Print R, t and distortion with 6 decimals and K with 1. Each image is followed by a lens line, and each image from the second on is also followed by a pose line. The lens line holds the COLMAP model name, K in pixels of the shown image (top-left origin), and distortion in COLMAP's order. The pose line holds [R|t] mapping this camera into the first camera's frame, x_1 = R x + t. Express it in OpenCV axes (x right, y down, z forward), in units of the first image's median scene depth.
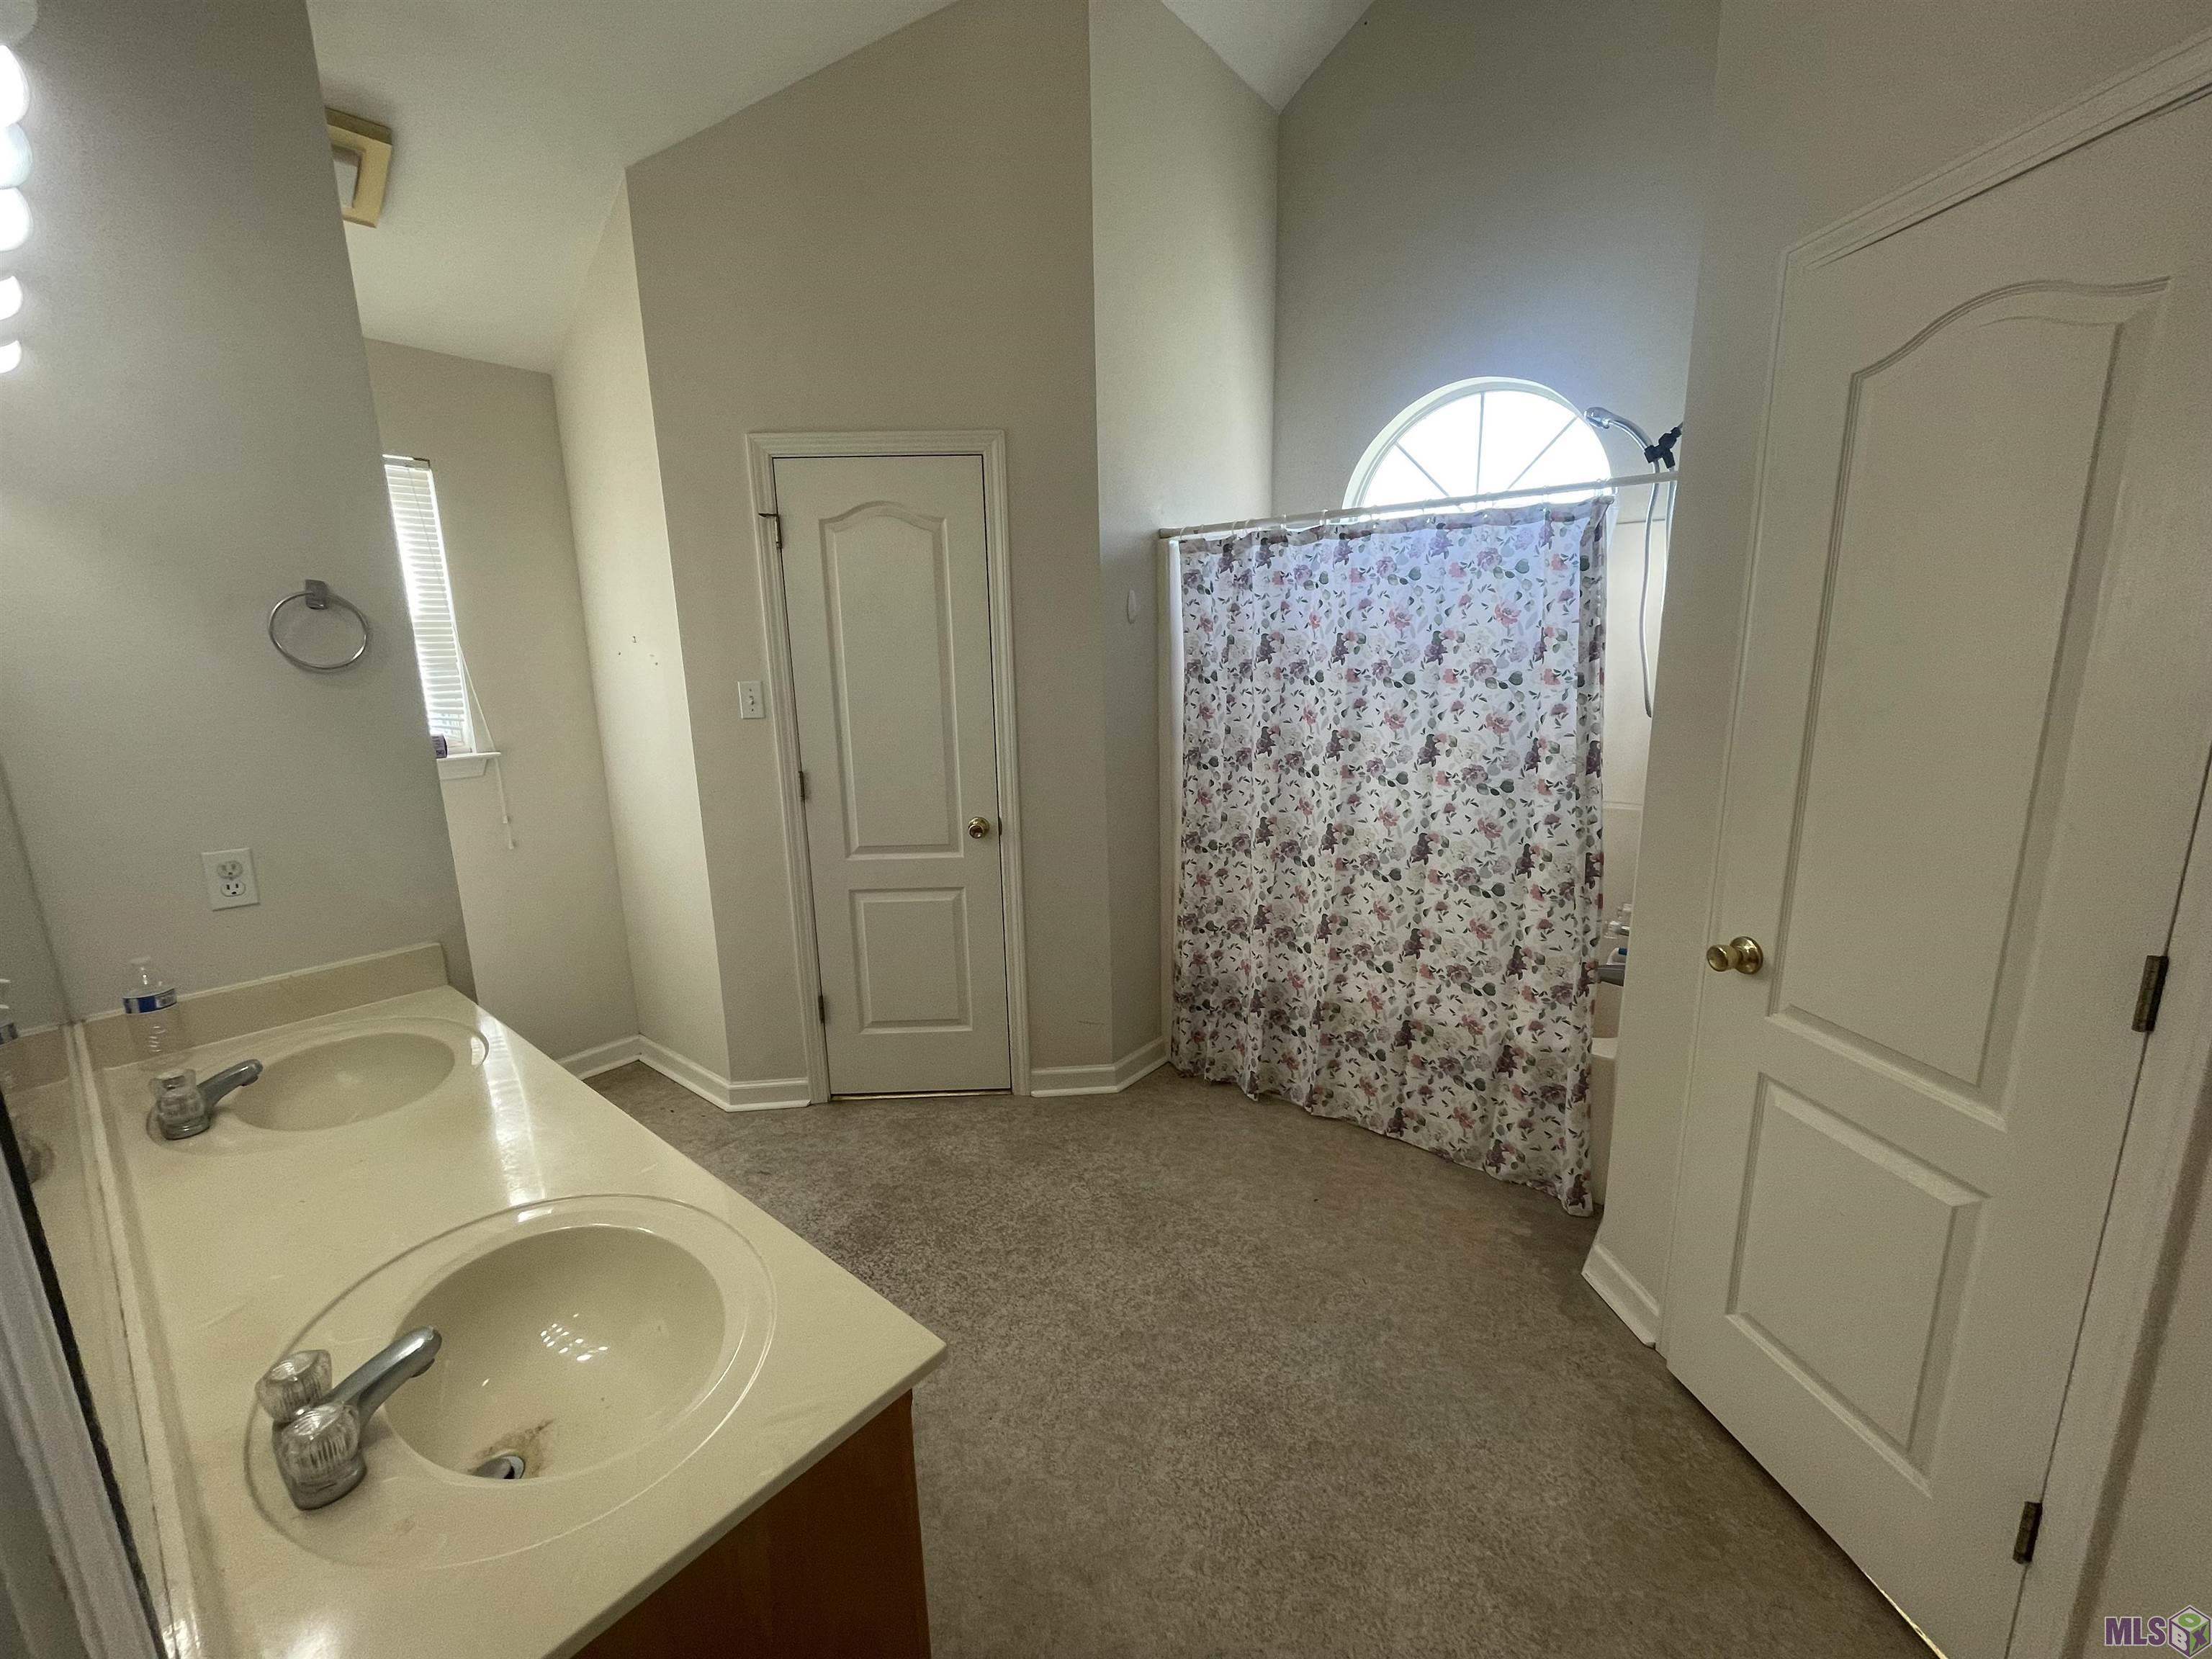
lens RADIAL K [[898.6, 0, 1106.0], [0, 898.6, 829.5], [0, 0, 1]] dist [-0.000749, -0.000271]
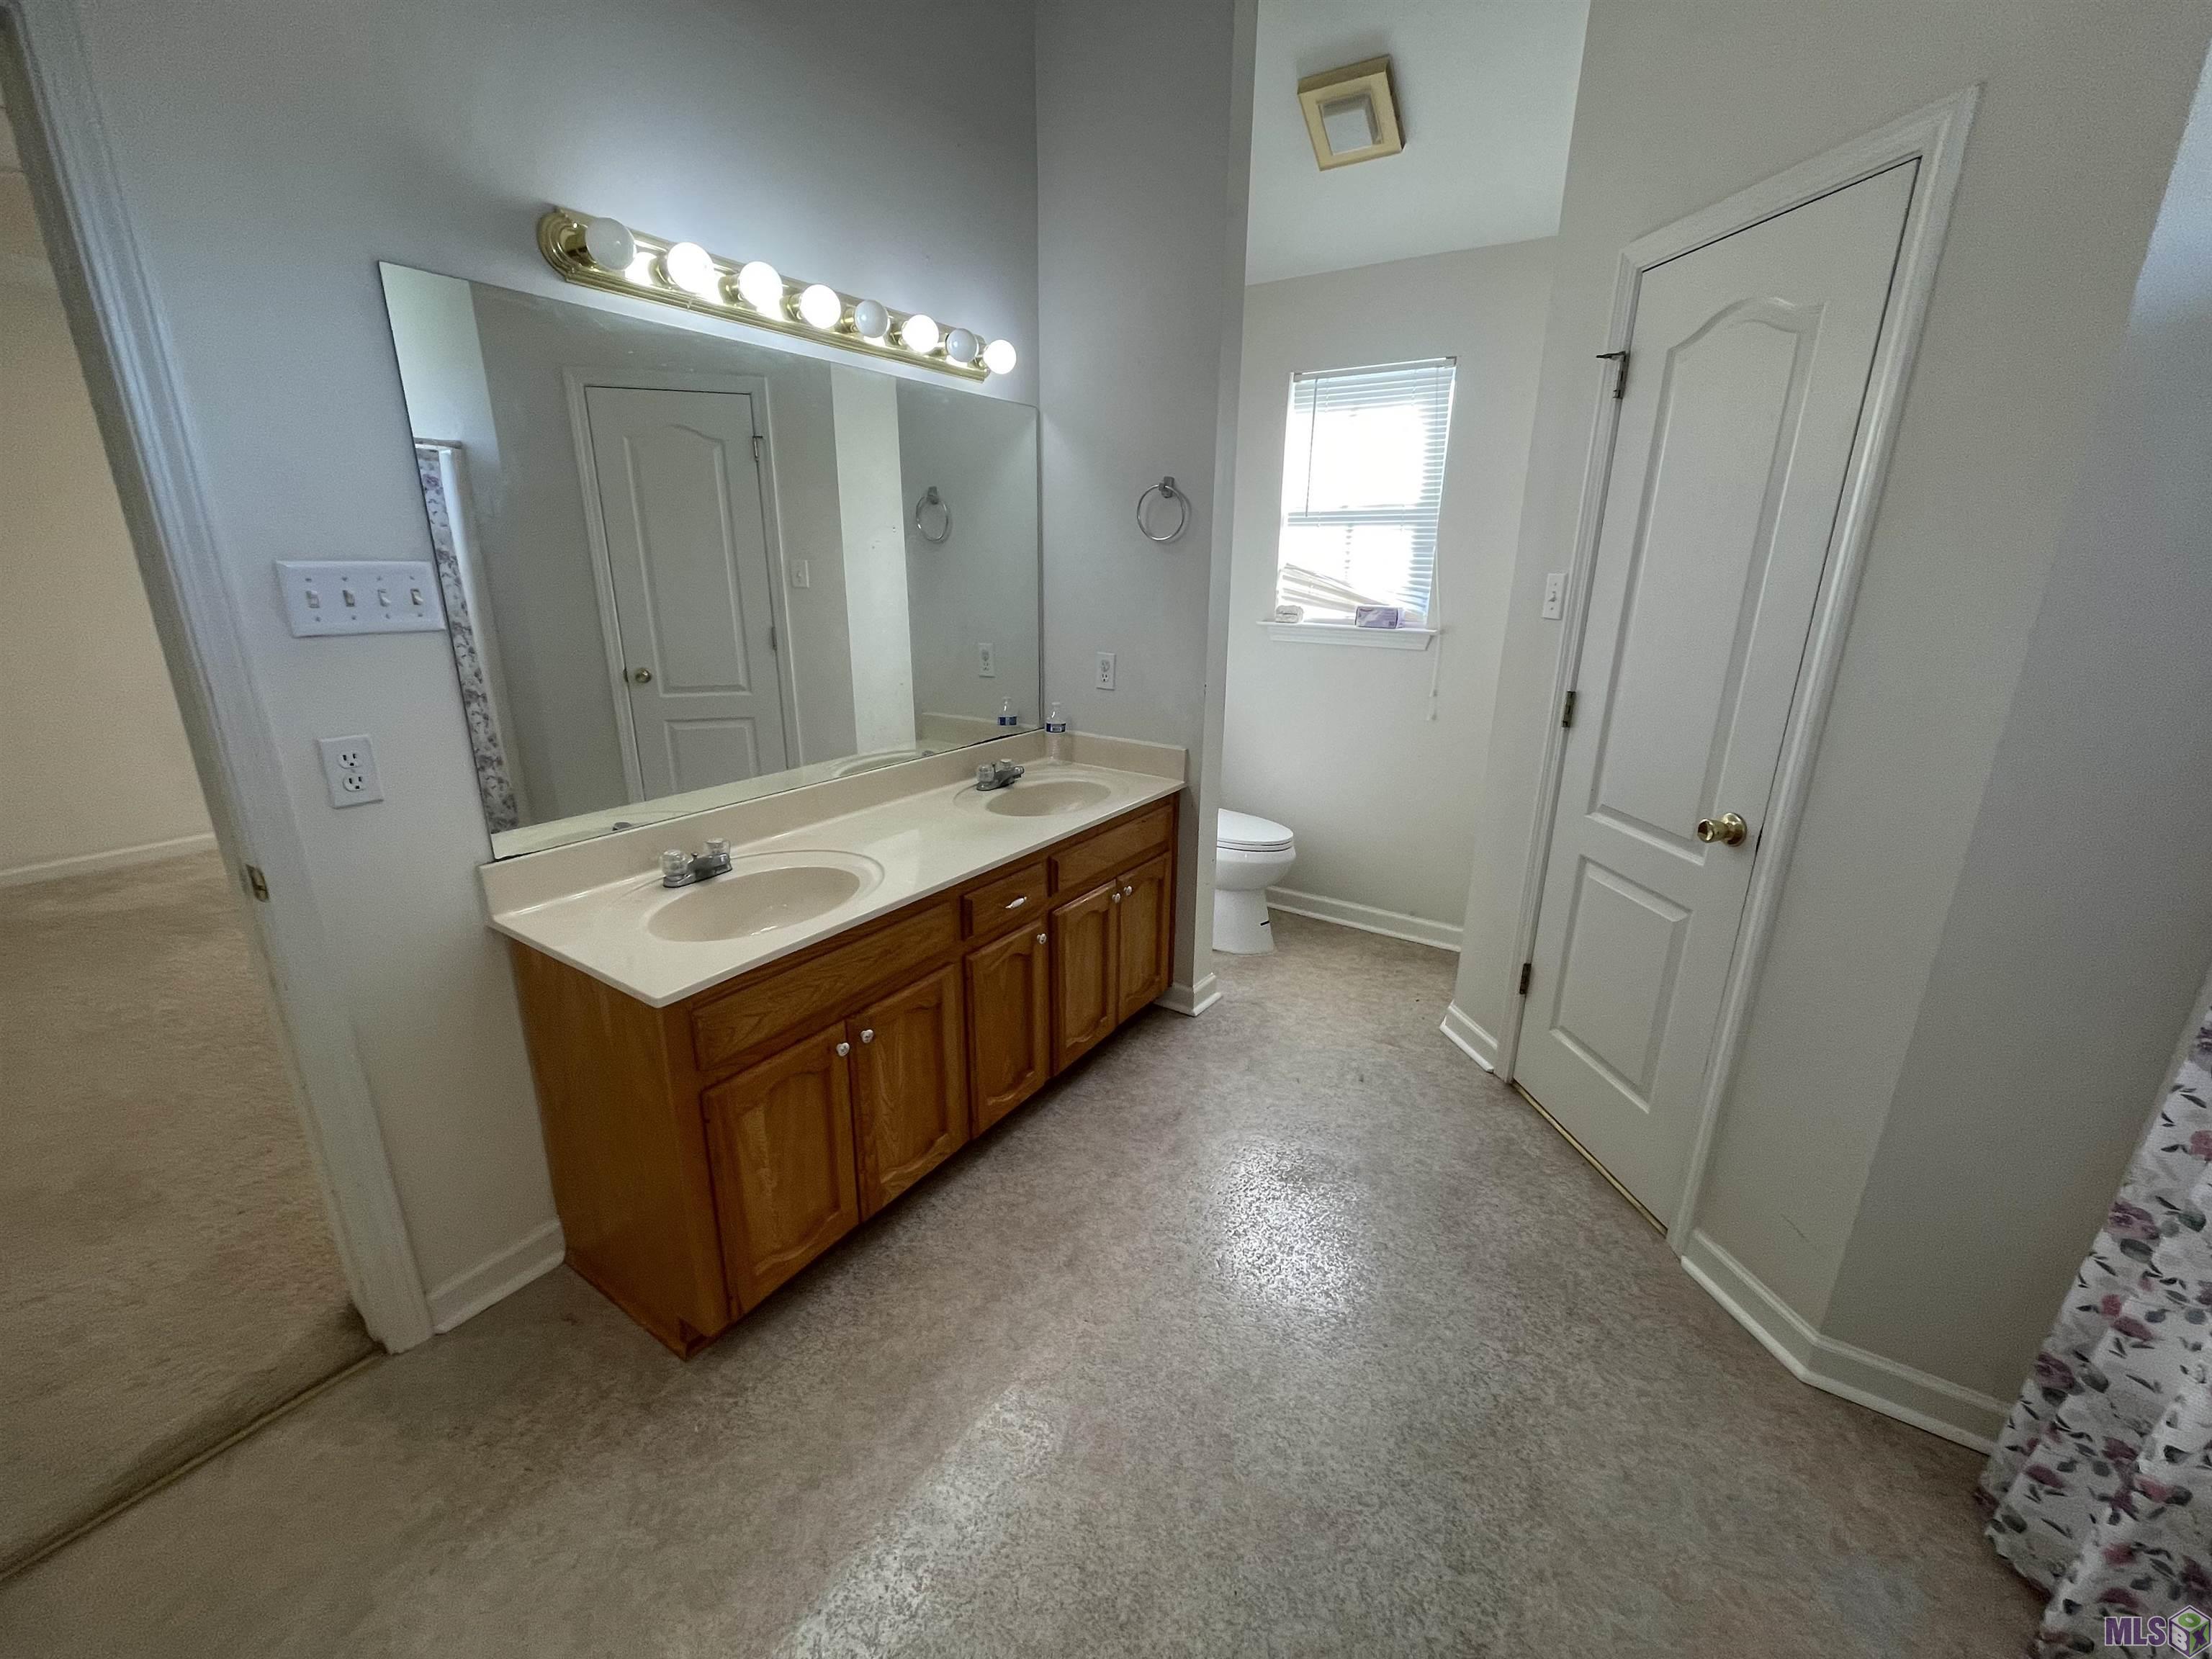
lens RADIAL K [[898.6, 0, 1106.0], [0, 898.6, 829.5], [0, 0, 1]] dist [-0.000749, -0.000271]
pose [[0.110988, 0.312871, -0.943289, 0.432251], [-0.216165, 0.934029, 0.284365, -0.093246], [0.970028, 0.172345, 0.171298, 0.512237]]
